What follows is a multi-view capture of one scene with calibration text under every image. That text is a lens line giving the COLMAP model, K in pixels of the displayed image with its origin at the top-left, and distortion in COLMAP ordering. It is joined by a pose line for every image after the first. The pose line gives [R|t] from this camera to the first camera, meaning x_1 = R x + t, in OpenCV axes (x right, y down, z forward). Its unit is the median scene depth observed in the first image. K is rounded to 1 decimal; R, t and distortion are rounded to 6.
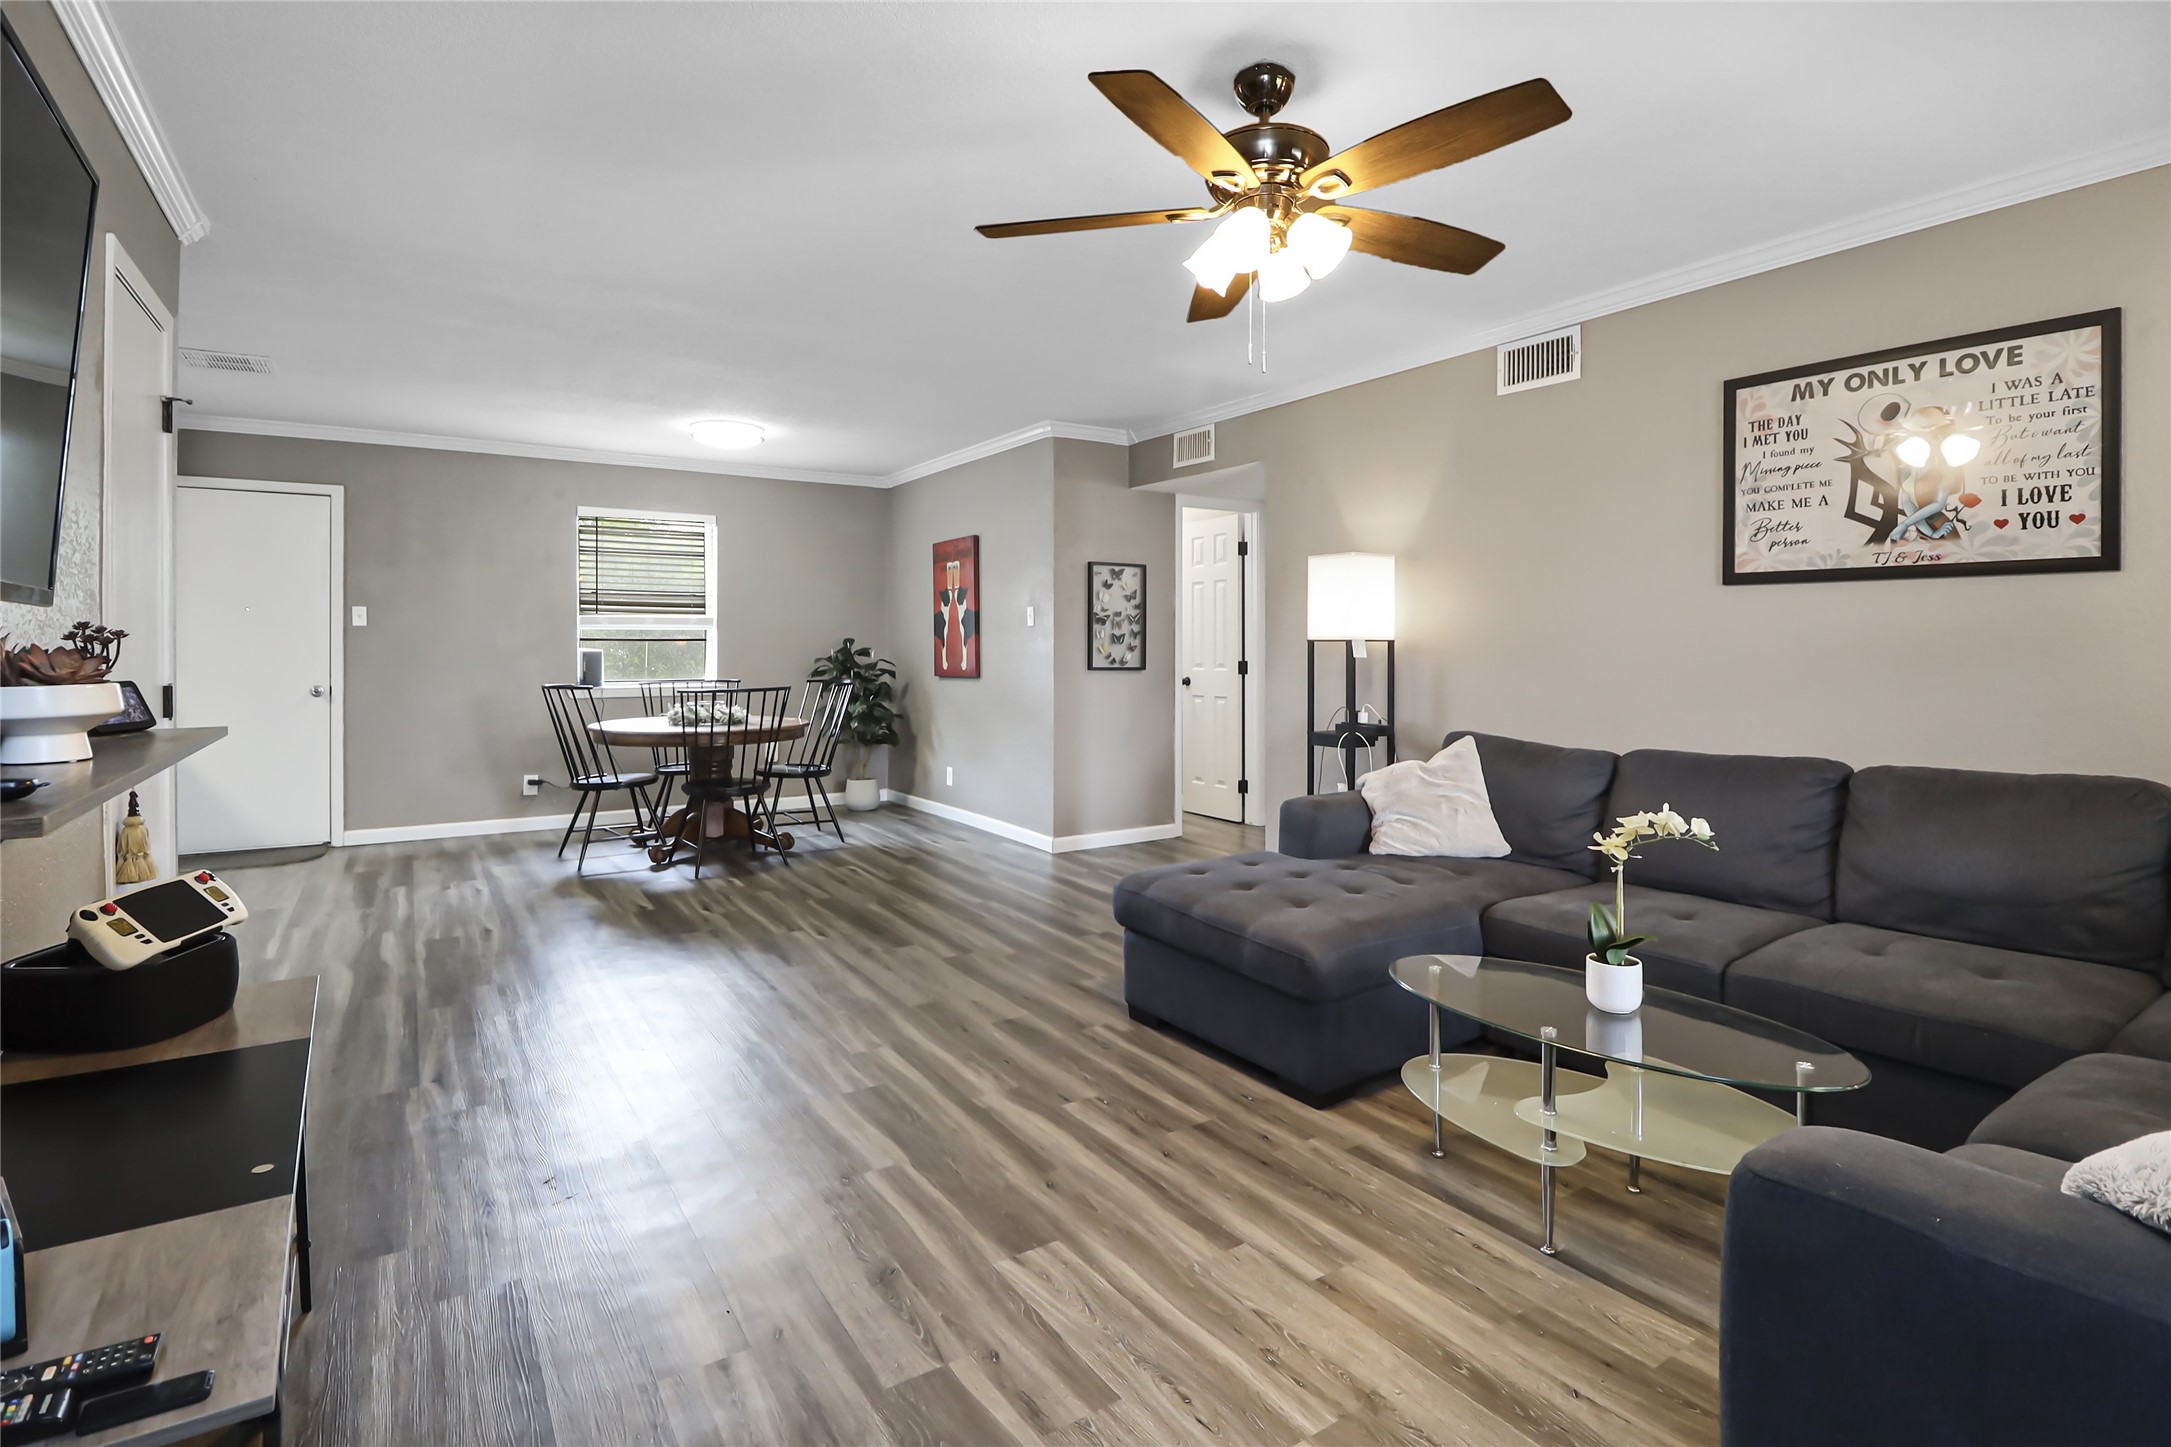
lens RADIAL K [[1089.4, 0, 1074.1], [0, 1089.4, 648.8], [0, 0, 1]] dist [-0.001177, -0.000324]
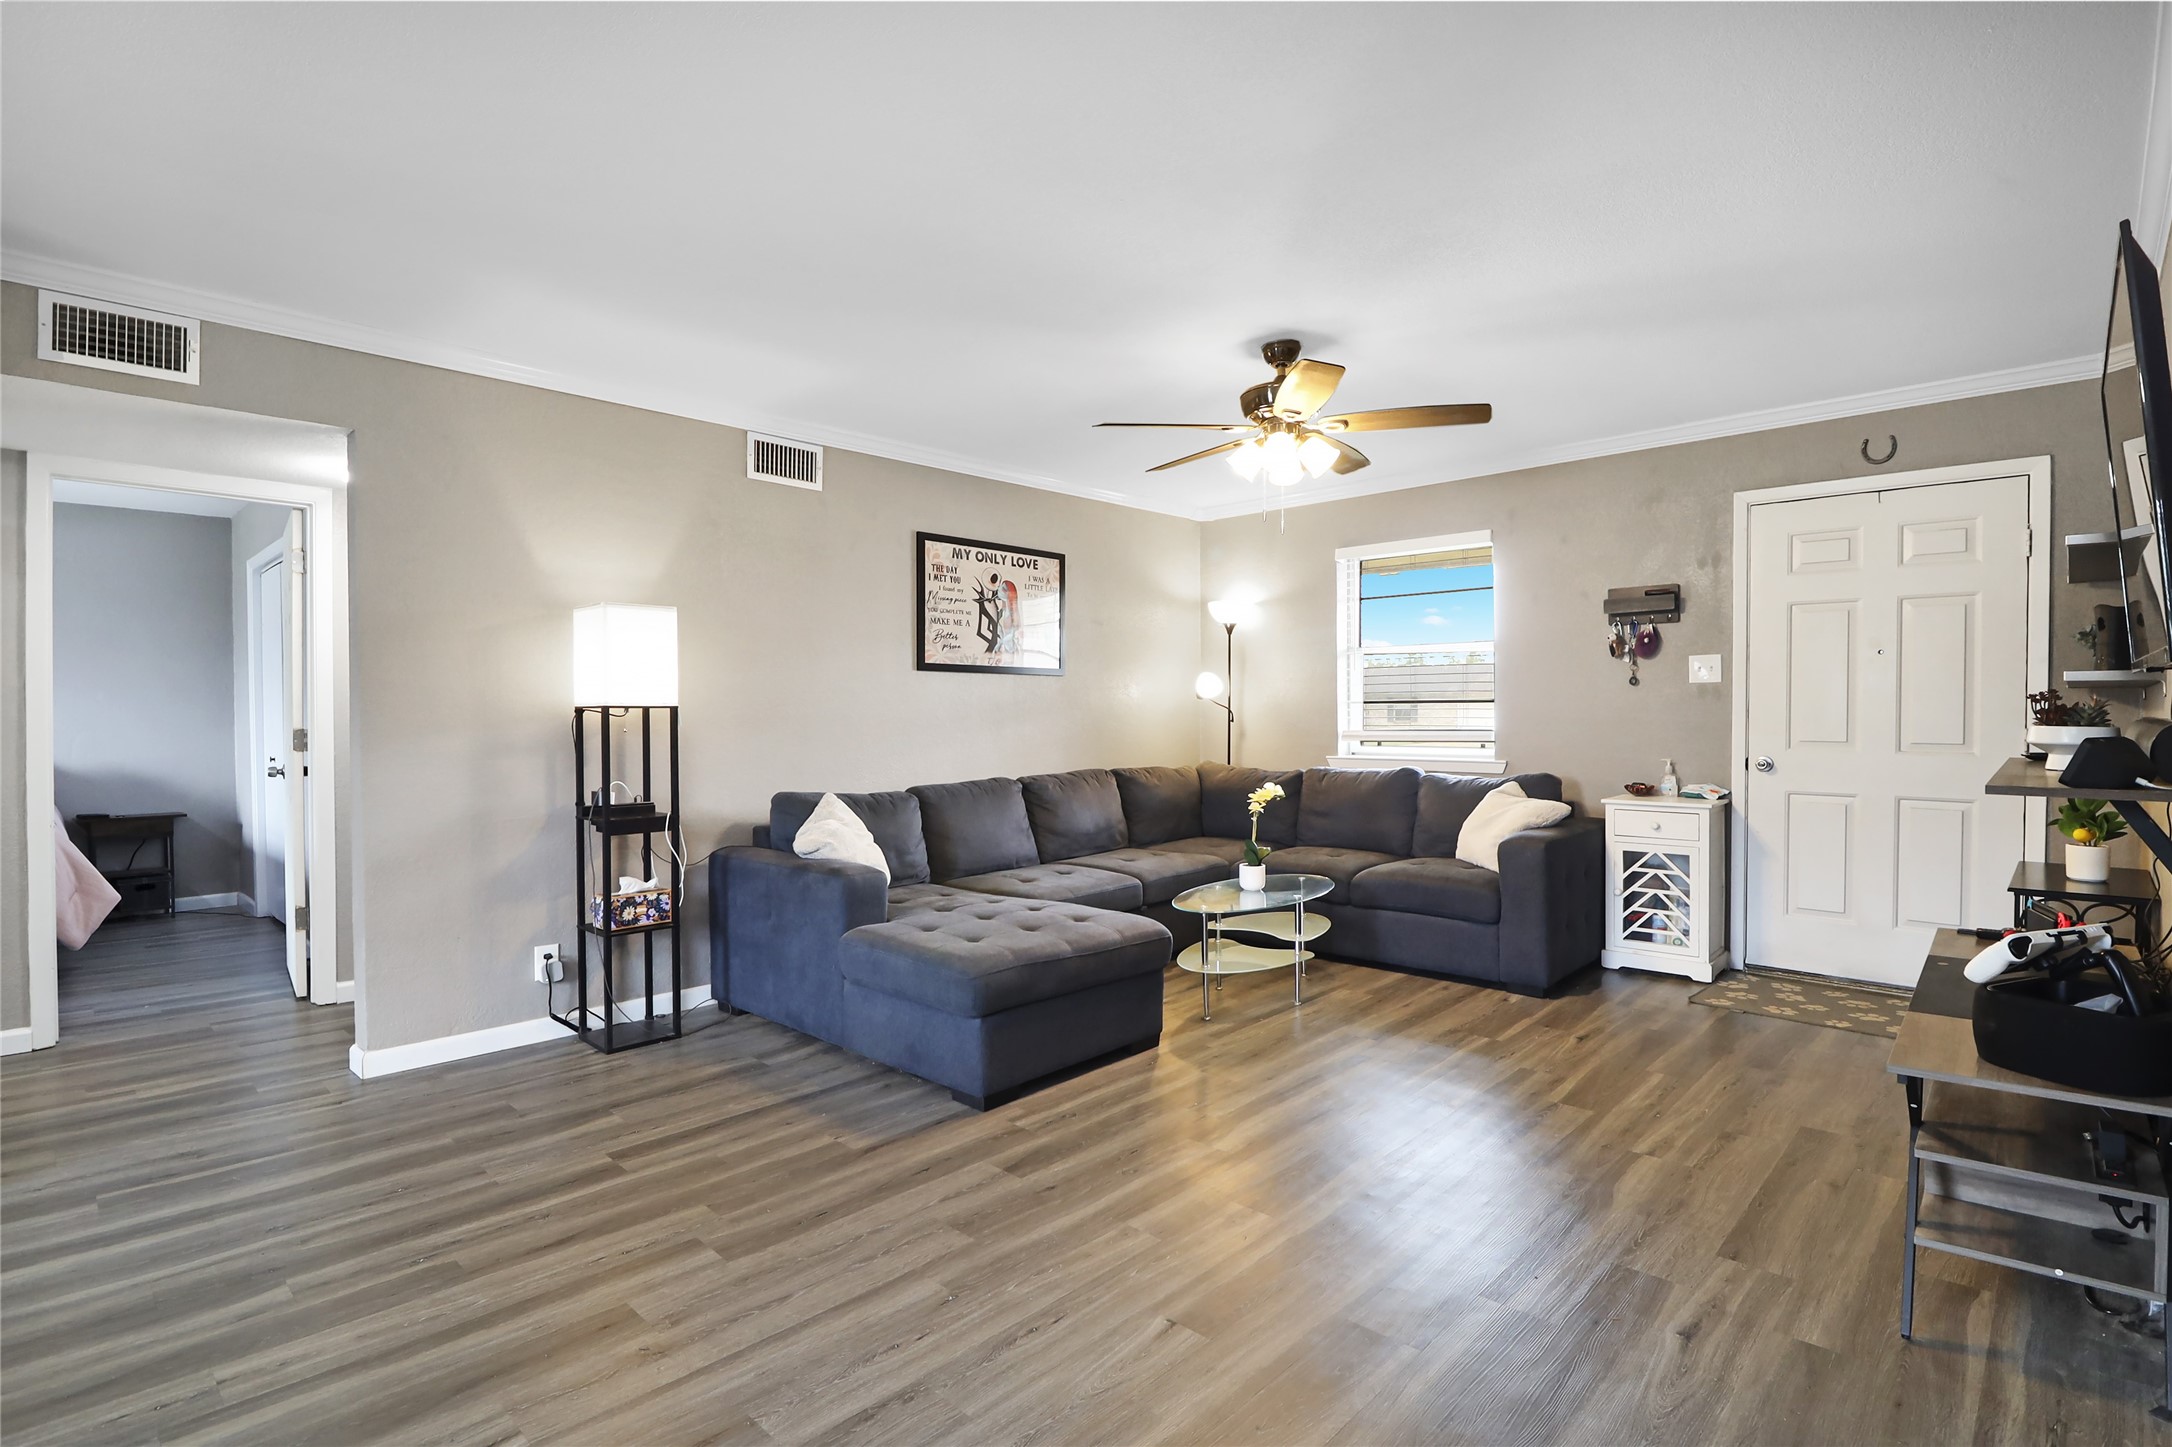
lens RADIAL K [[1019.5, 0, 1117.9], [0, 1019.5, 719.7], [0, 0, 1]] dist [0.001224, -0.011783]
pose [[-0.255543, -0.005324, 0.966783, -0.759748], [0.010604, 0.999909, 0.008309, -0.000453], [-0.966739, 0.012375, -0.255464, 1.034979]]
